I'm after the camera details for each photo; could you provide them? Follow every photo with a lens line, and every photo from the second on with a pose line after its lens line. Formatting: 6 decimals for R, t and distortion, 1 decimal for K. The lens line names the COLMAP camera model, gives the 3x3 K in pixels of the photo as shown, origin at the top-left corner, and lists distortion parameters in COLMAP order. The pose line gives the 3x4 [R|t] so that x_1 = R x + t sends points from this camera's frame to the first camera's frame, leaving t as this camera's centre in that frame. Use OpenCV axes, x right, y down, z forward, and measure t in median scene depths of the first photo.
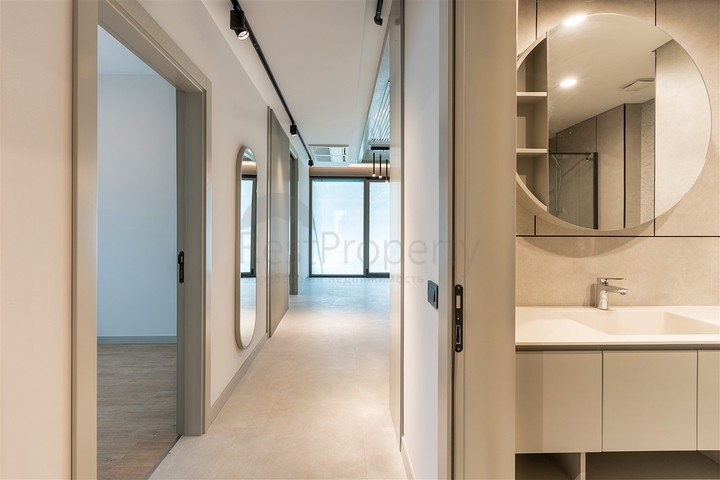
lens RADIAL K [[328.1, 0, 355.0], [0, 328.1, 227.2], [0, 0, 1]] dist [0.000537, 0.000124]
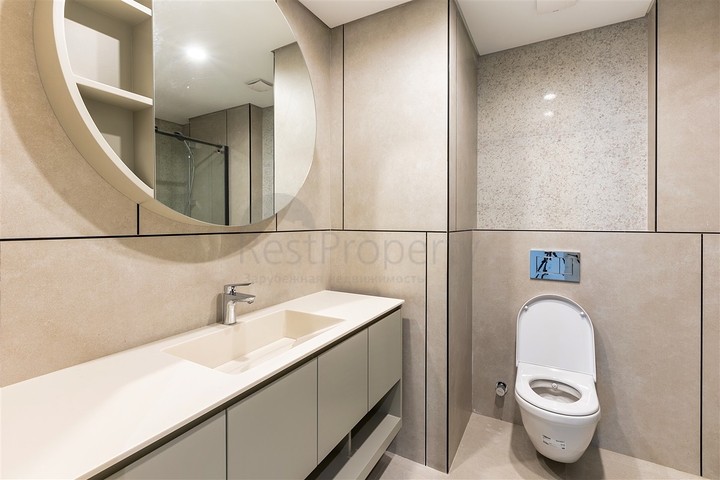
lens RADIAL K [[328.1, 0, 355.0], [0, 328.1, 227.2], [0, 0, 1]] dist [0.000537, 0.000124]
pose [[0.542572, -0.013186, 0.839906, 0.227045], [0.000555, 0.999882, 0.015339, 0.000036], [-0.840009, -0.007856, 0.542516, 0.281512]]
